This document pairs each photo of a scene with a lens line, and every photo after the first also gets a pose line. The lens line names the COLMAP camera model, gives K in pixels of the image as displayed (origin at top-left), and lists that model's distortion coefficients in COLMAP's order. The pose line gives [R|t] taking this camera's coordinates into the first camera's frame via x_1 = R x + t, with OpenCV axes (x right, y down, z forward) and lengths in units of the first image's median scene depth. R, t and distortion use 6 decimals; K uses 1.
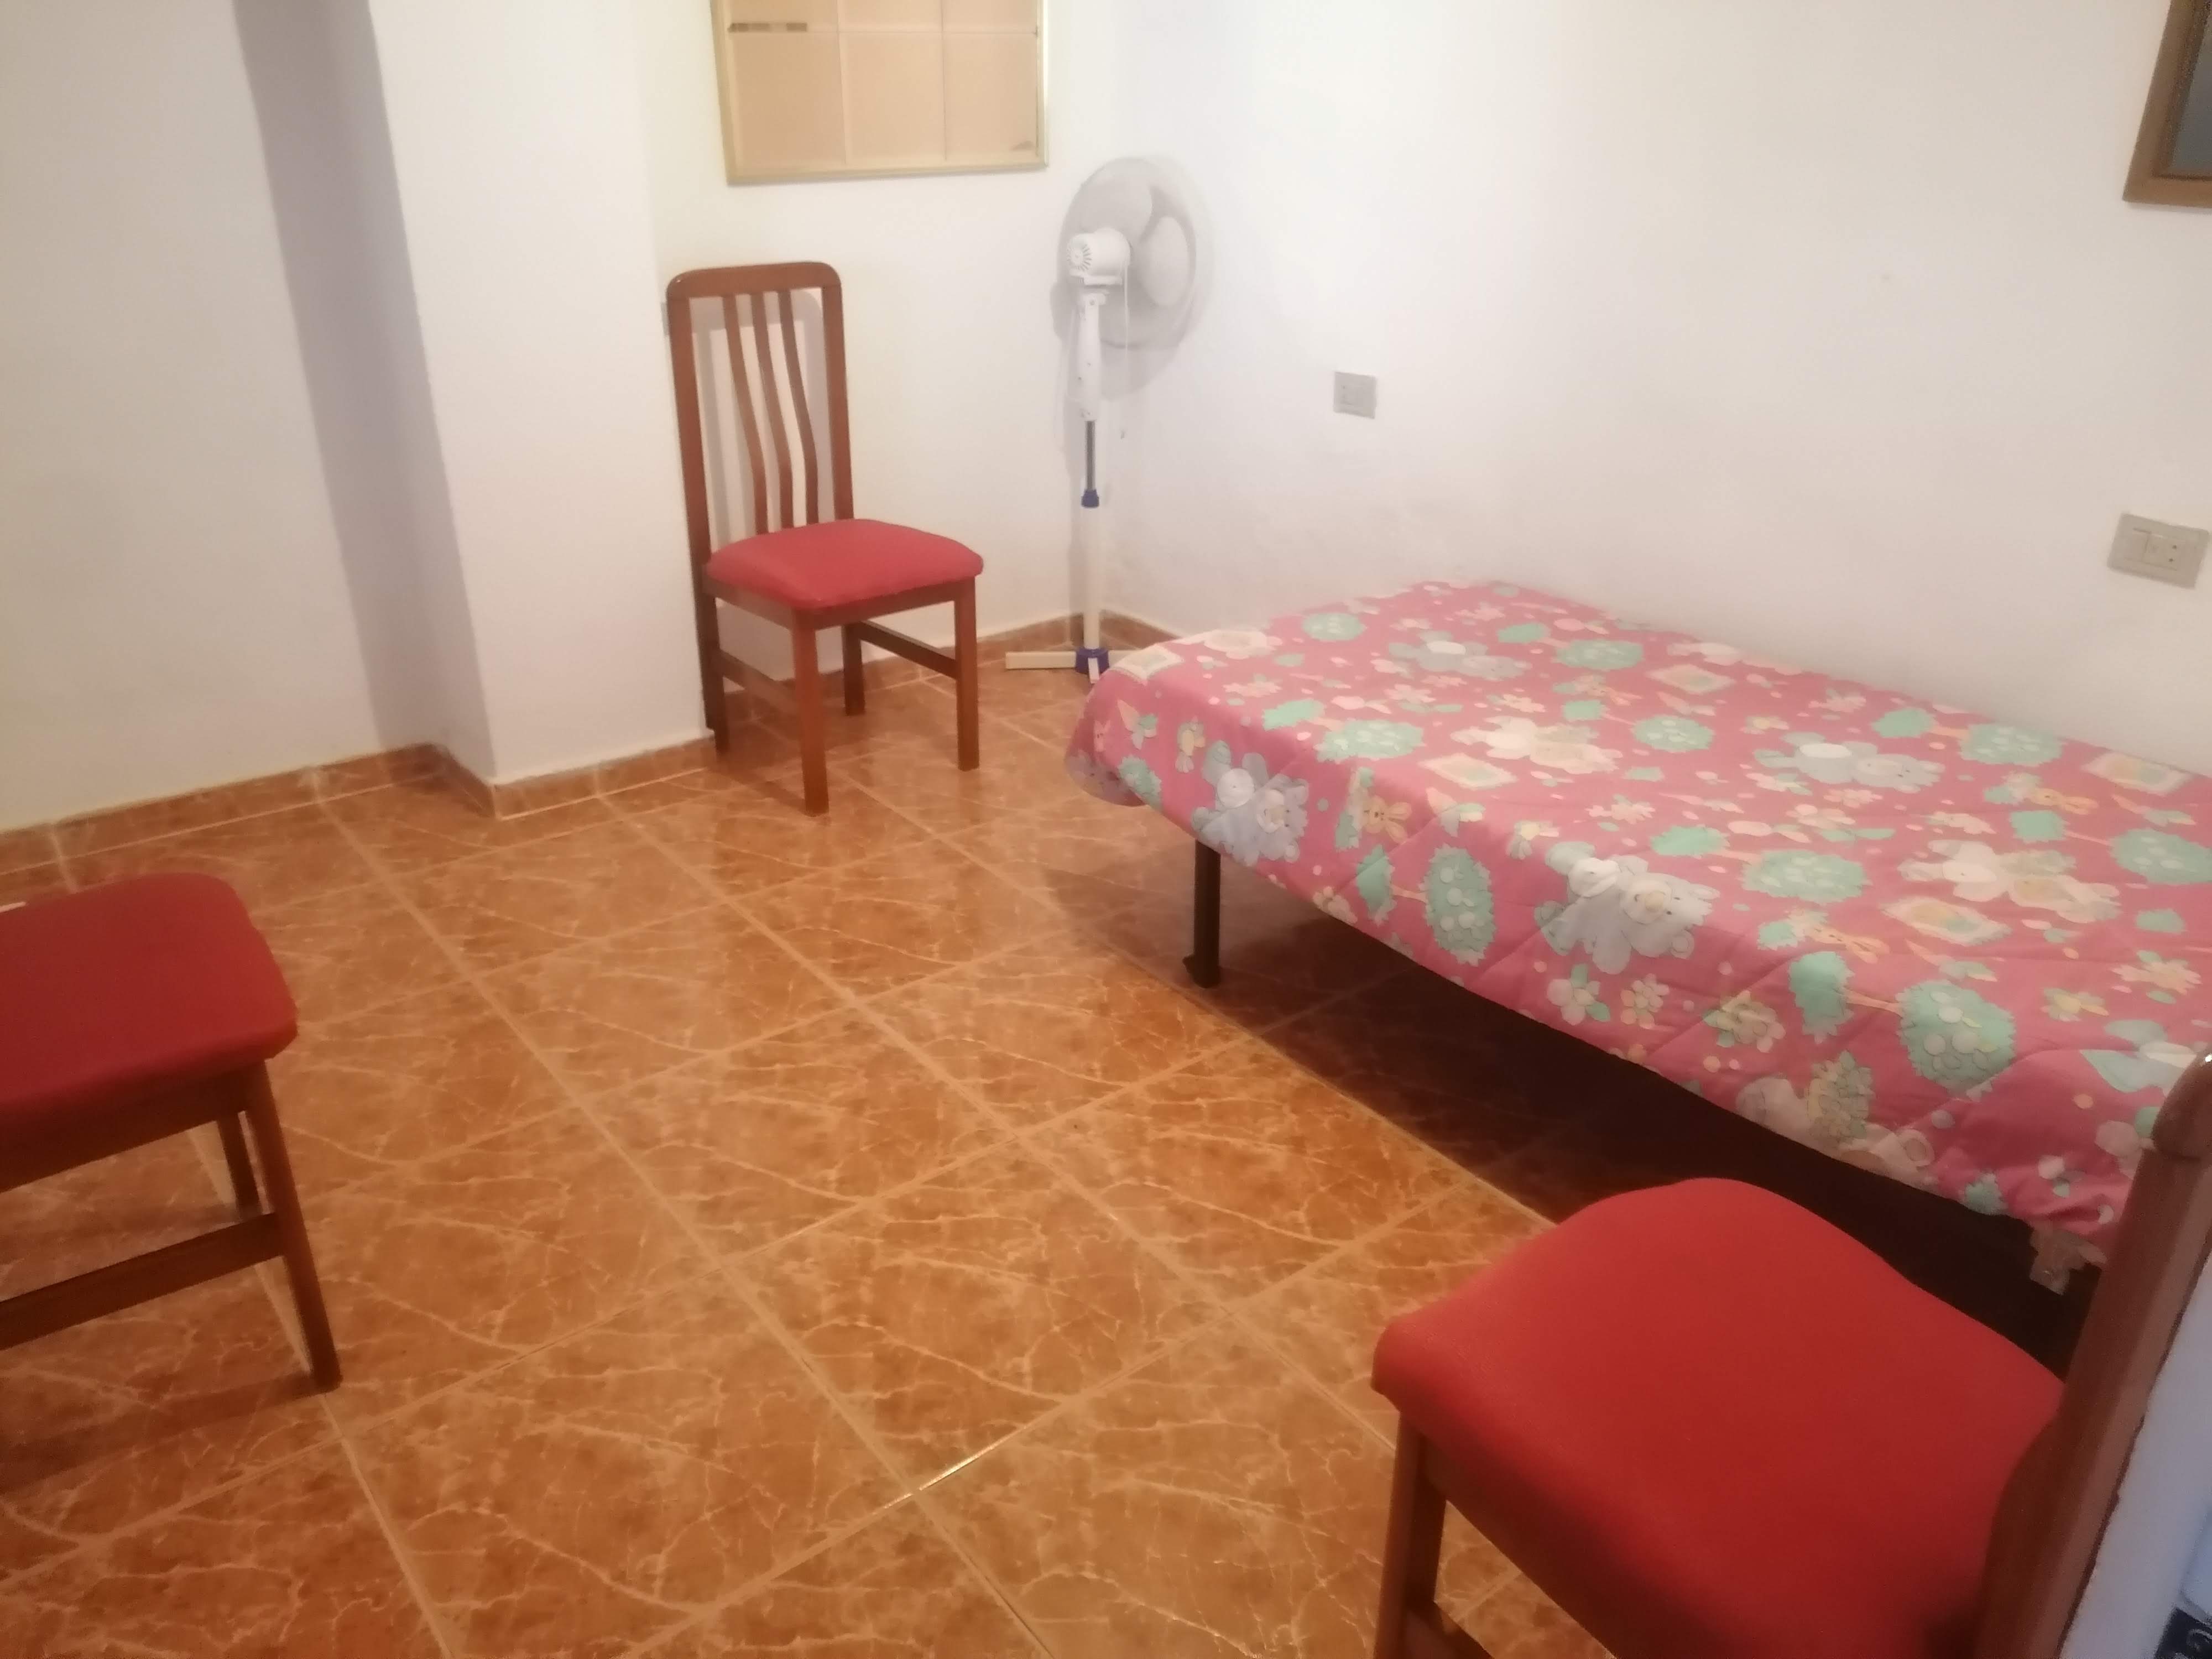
lens RADIAL K [[1653.7, 0, 1112.7], [0, 1653.7, 832.7], [0, 0, 1]] dist [0.107740, -0.135373]
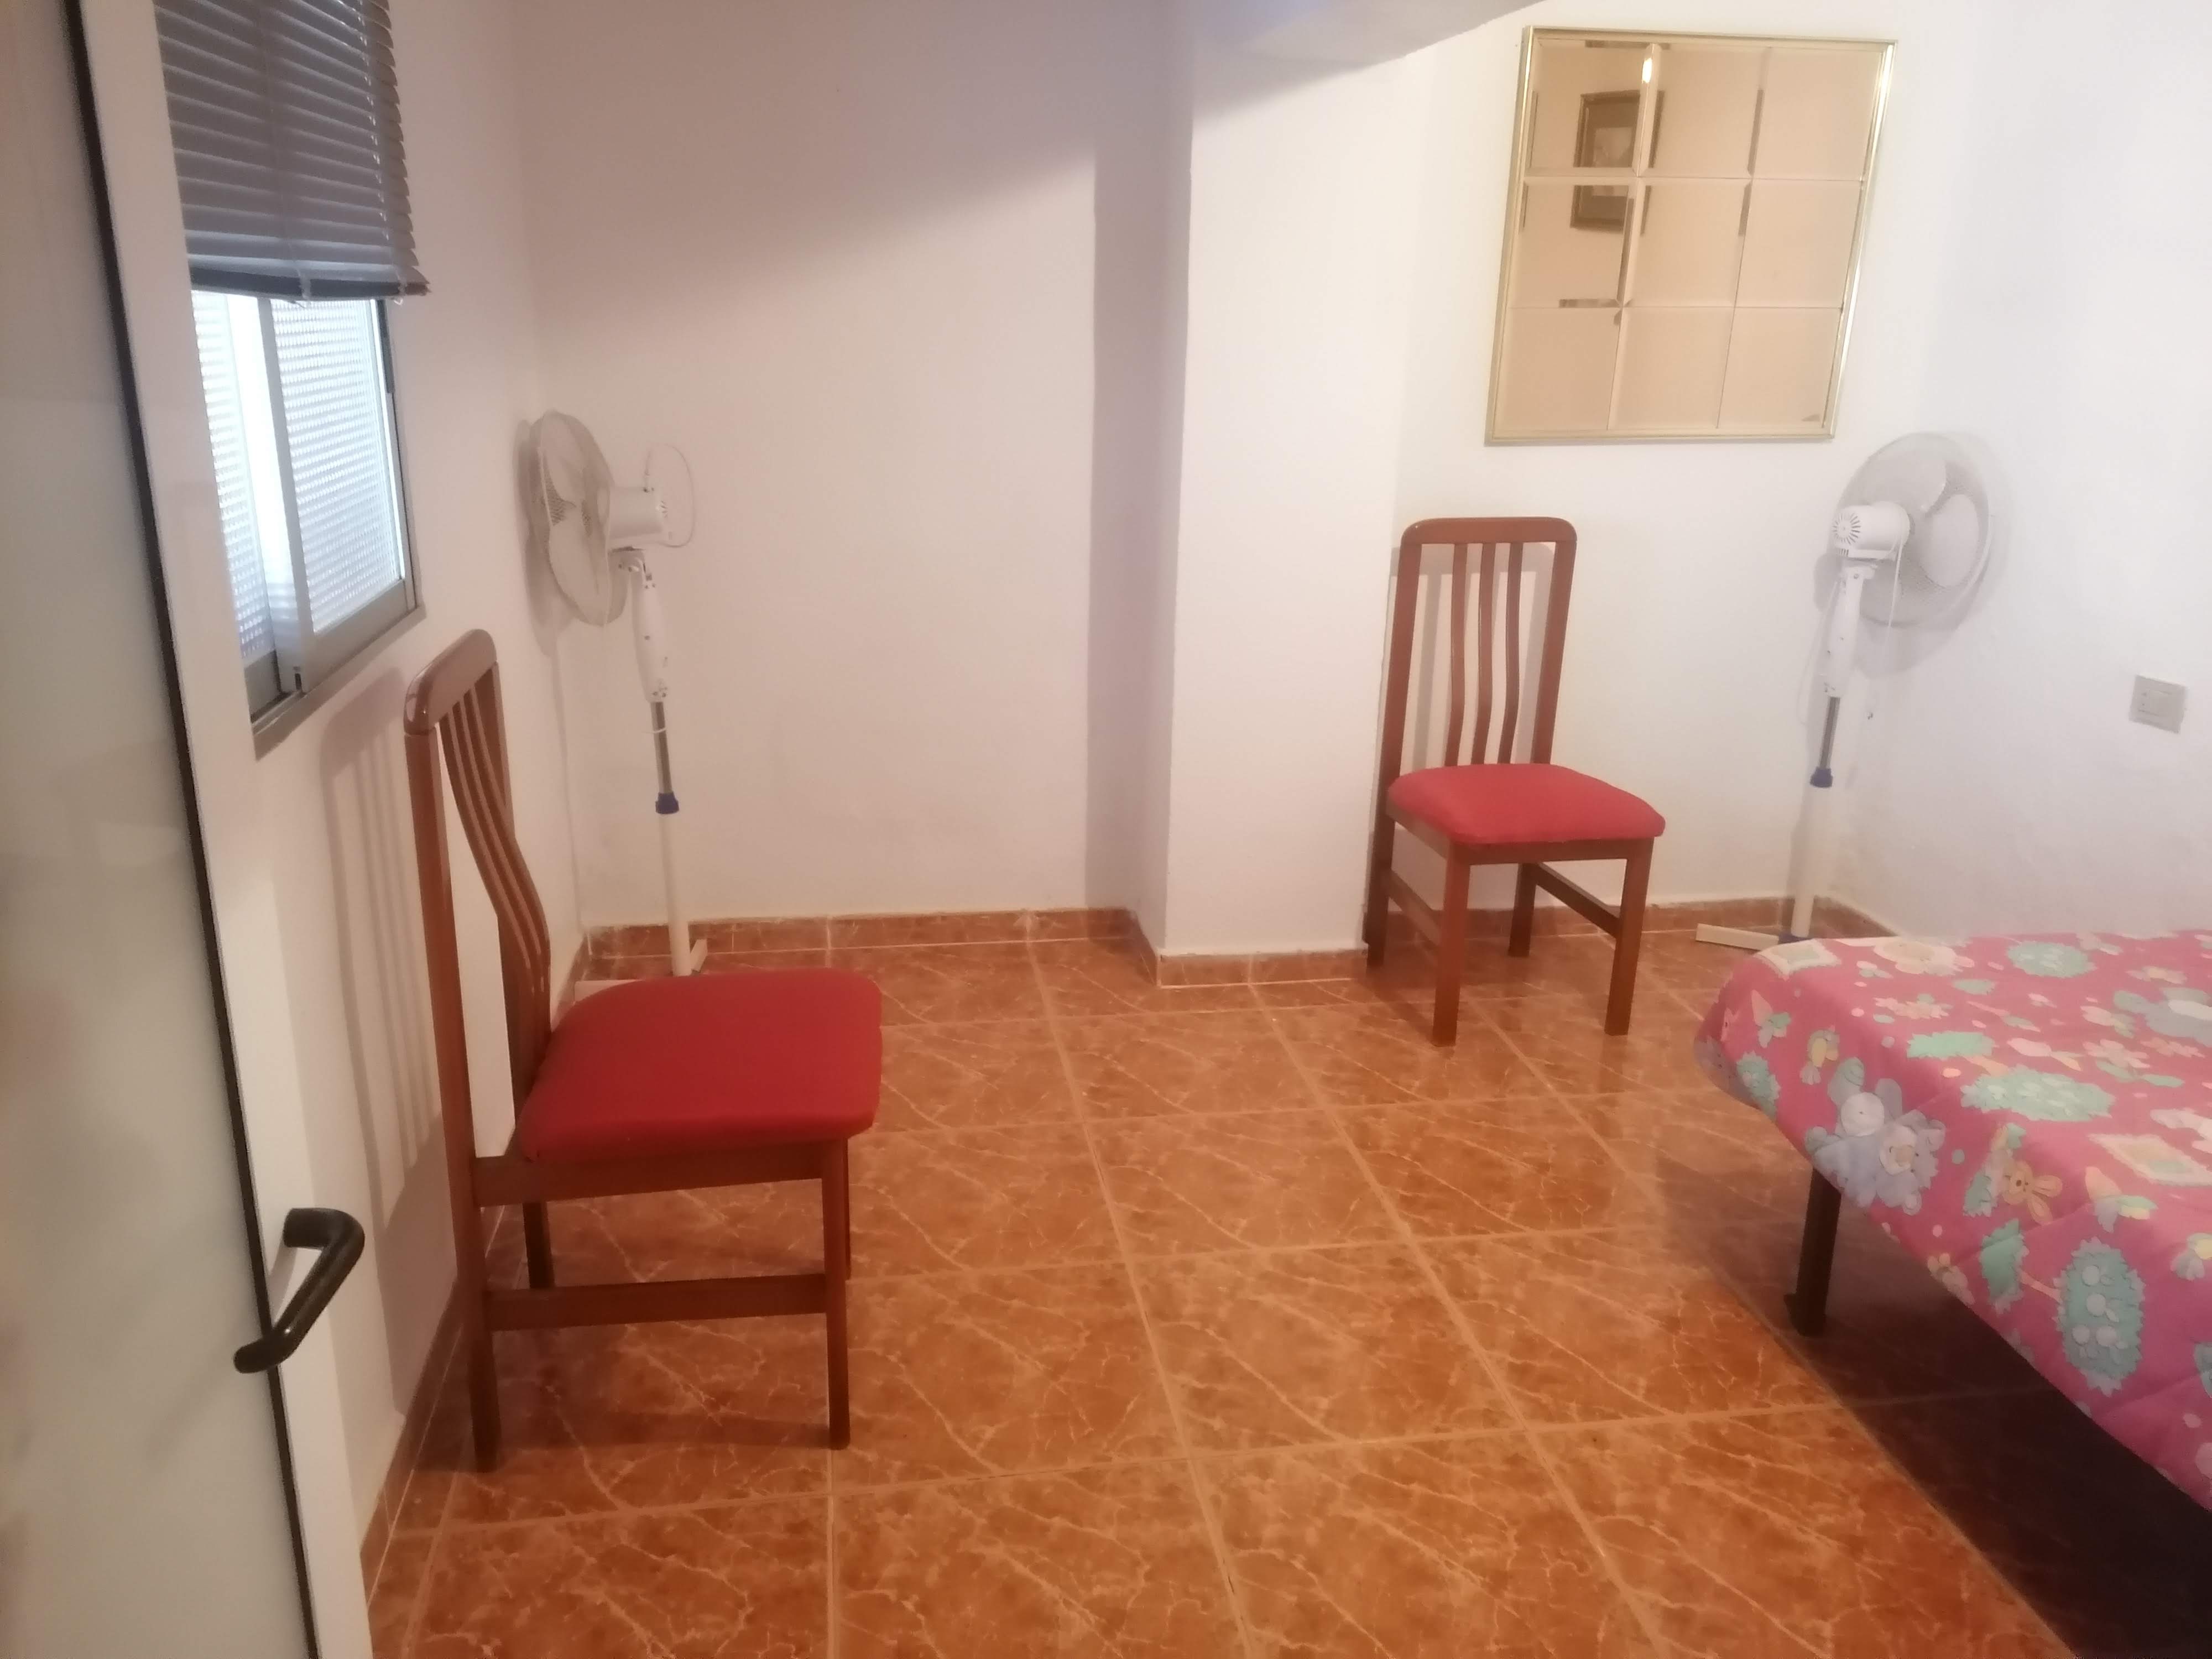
lens RADIAL K [[1653.7, 0, 1112.7], [0, 1653.7, 832.7], [0, 0, 1]] dist [0.107740, -0.135373]
pose [[0.878676, 0.156622, -0.450996, 0.103498], [-0.216658, 0.972597, -0.084351, -0.010875], [0.425426, 0.171829, 0.888531, 0.011152]]
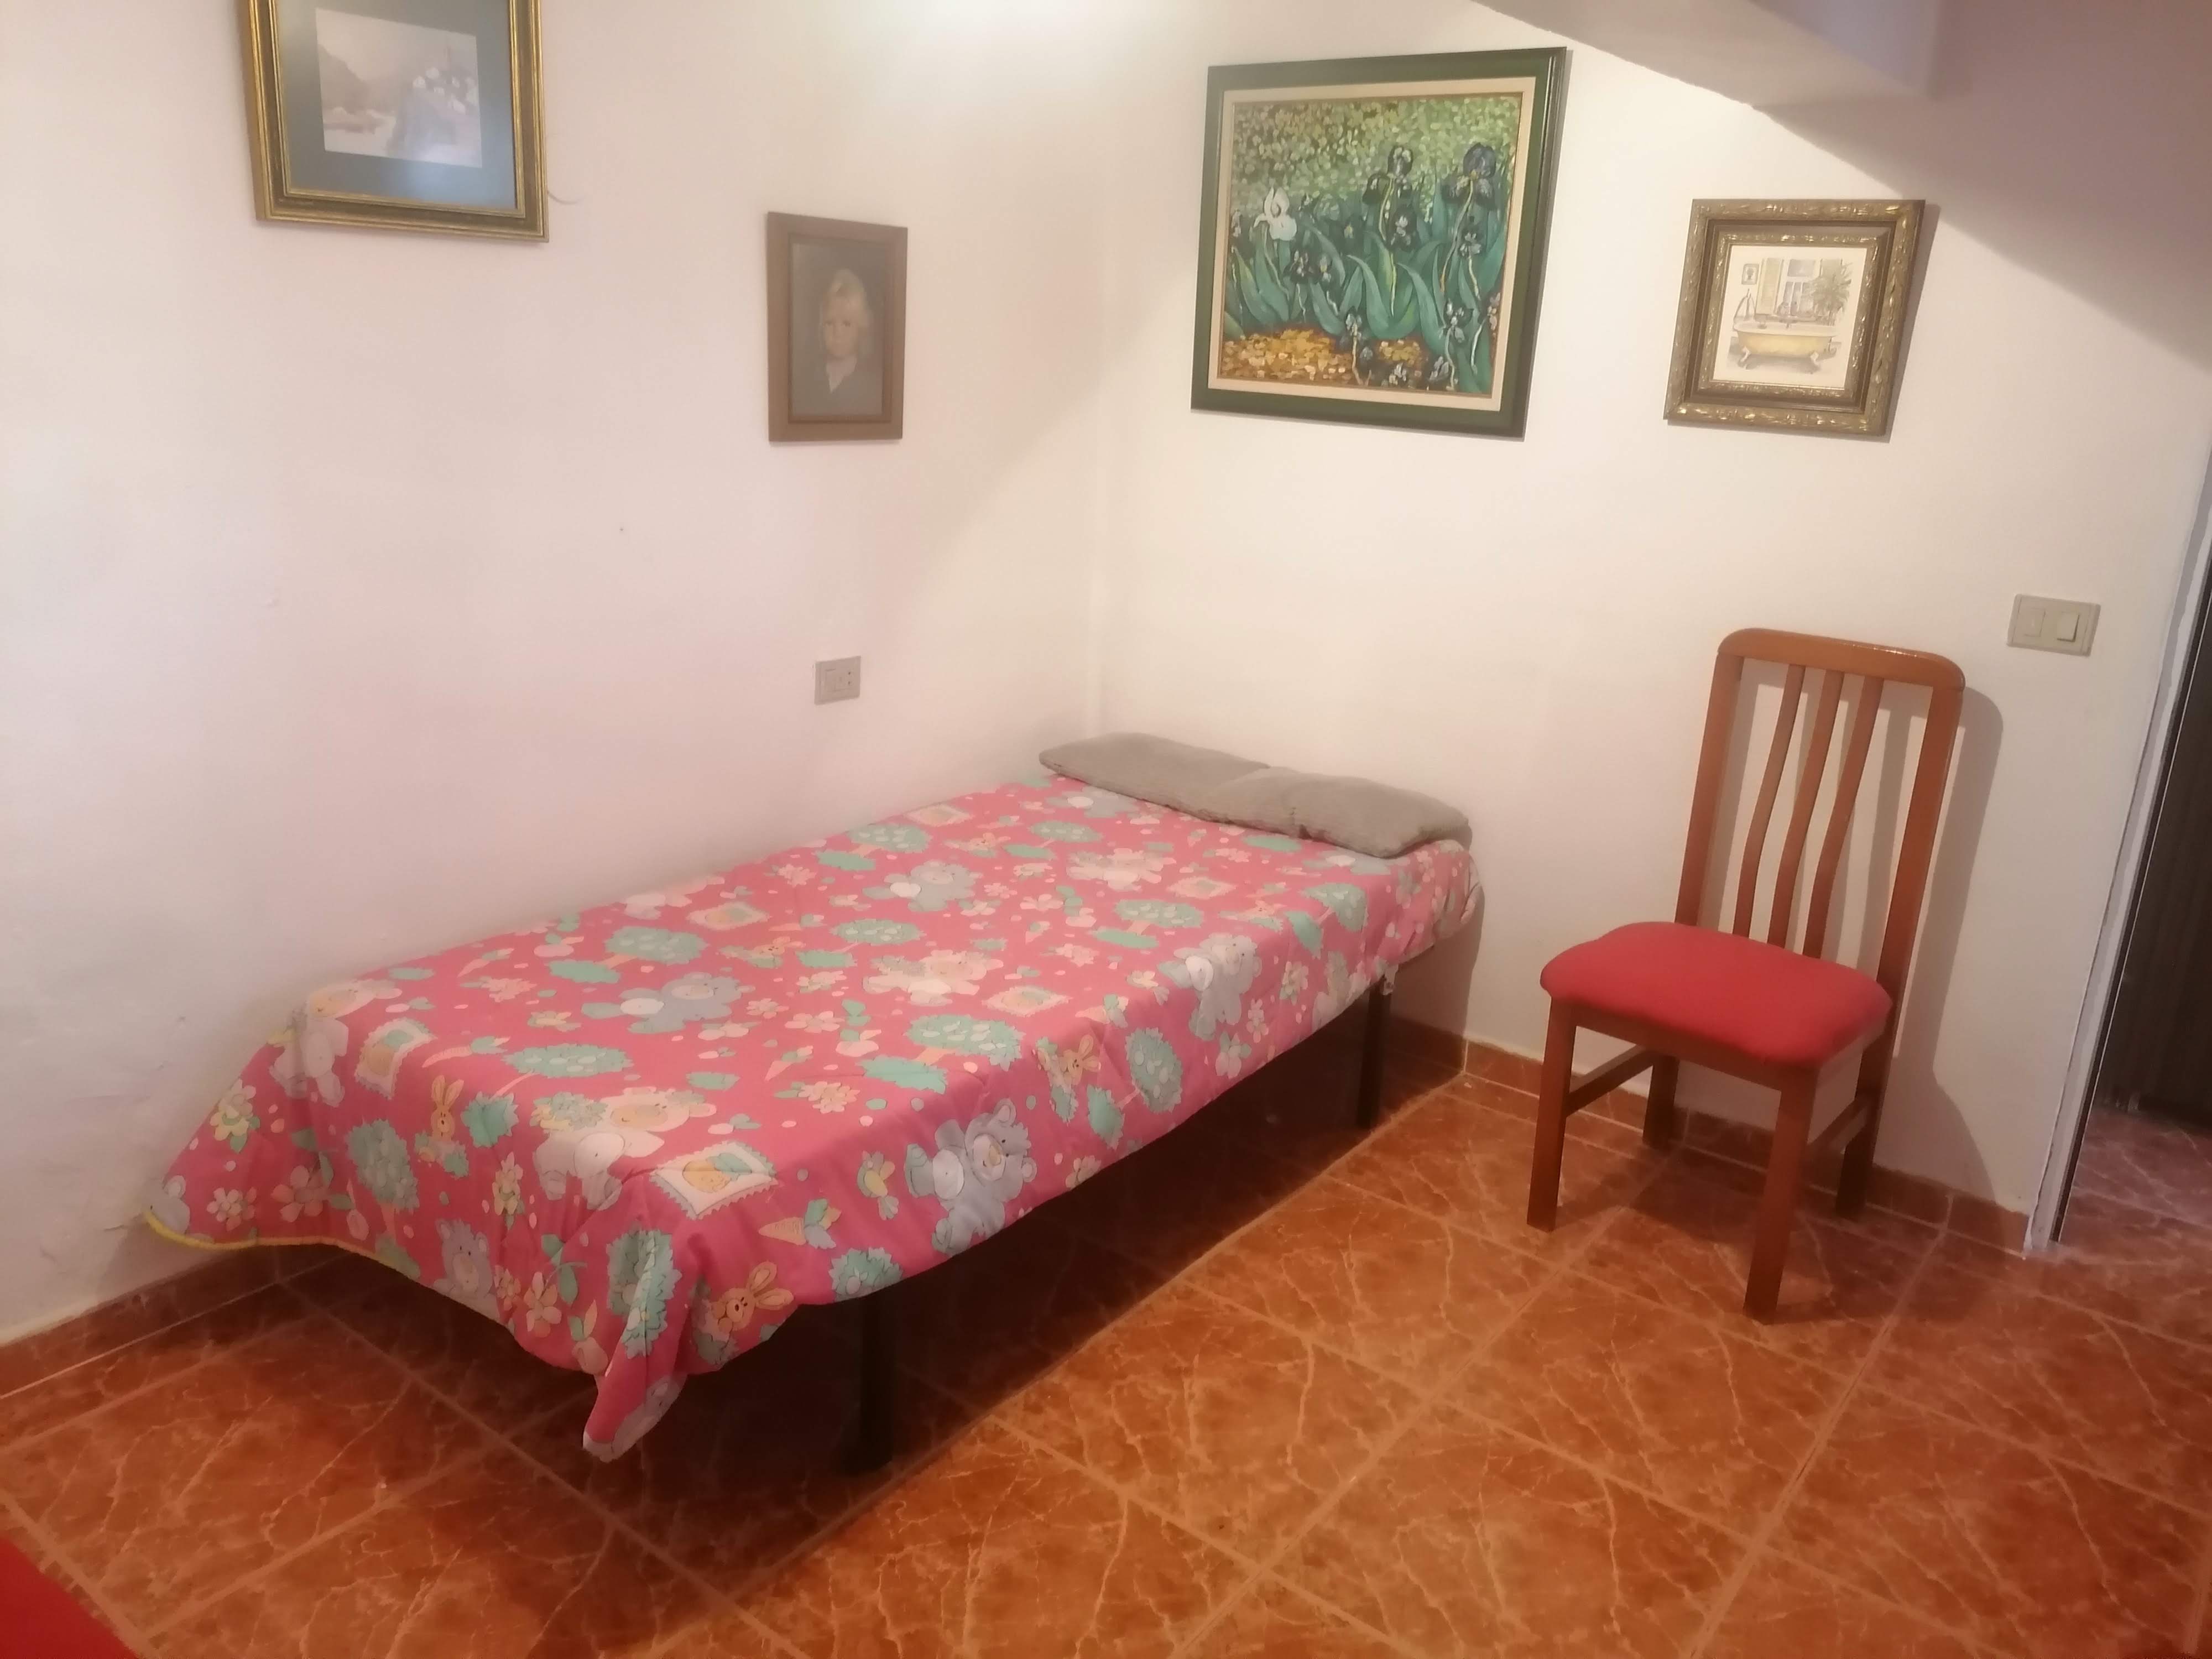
lens RADIAL K [[1653.7, 0, 1112.7], [0, 1653.7, 832.7], [0, 0, 1]] dist [0.107740, -0.135373]
pose [[-0.247702, -0.308202, 0.918507, -0.669801], [0.370127, 0.846038, 0.383700, -0.466774], [-0.895349, 0.435008, -0.095491, 0.923483]]
